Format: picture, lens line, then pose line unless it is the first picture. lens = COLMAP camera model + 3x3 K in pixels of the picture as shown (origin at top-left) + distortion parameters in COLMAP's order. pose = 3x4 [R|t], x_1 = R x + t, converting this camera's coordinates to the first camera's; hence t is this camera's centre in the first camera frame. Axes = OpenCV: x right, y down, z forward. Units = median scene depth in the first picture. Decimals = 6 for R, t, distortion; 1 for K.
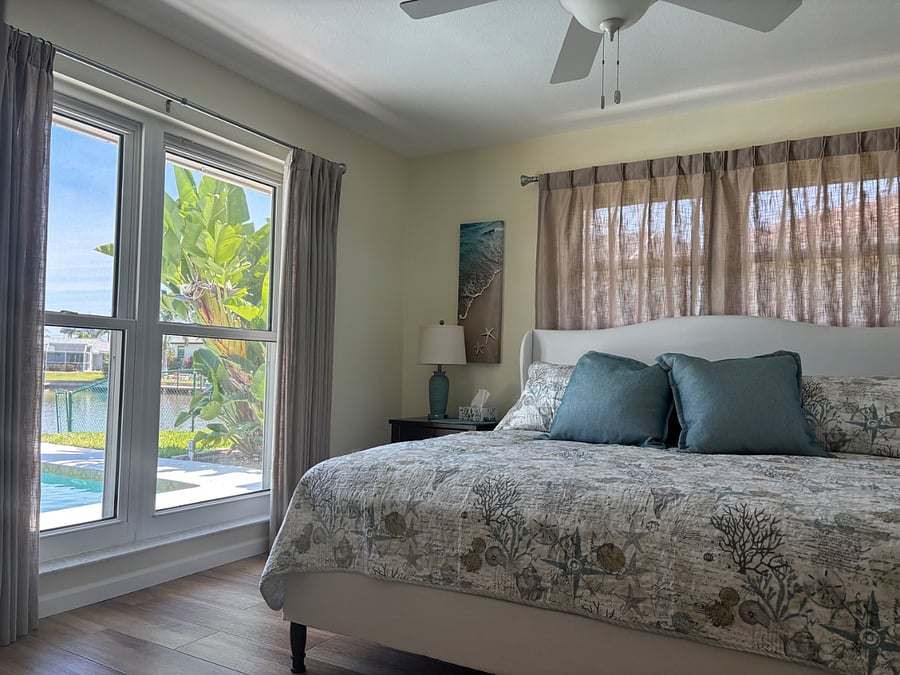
lens RADIAL K [[673.6, 0, 450.0], [0, 673.6, 337.5], [0, 0, 1]] dist [0.014700, -0.005071]
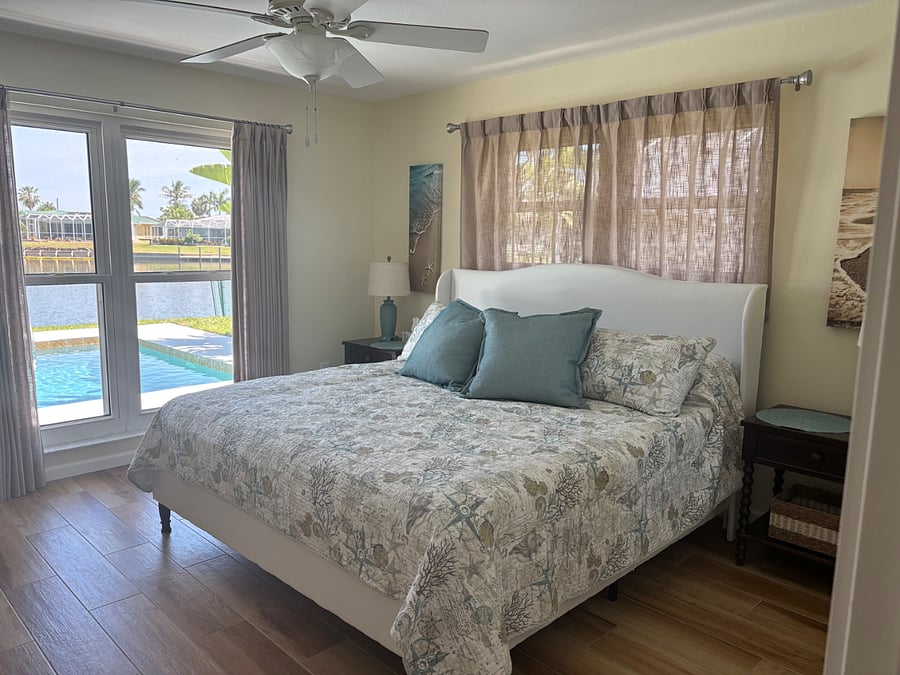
lens RADIAL K [[673.6, 0, 450.0], [0, 673.6, 337.5], [0, 0, 1]] dist [0.014700, -0.005071]
pose [[0.967194, 0.029052, -0.252373, 0.481095], [0.019750, 0.981834, 0.188713, -0.129764], [0.253271, -0.187506, 0.949050, -0.122527]]
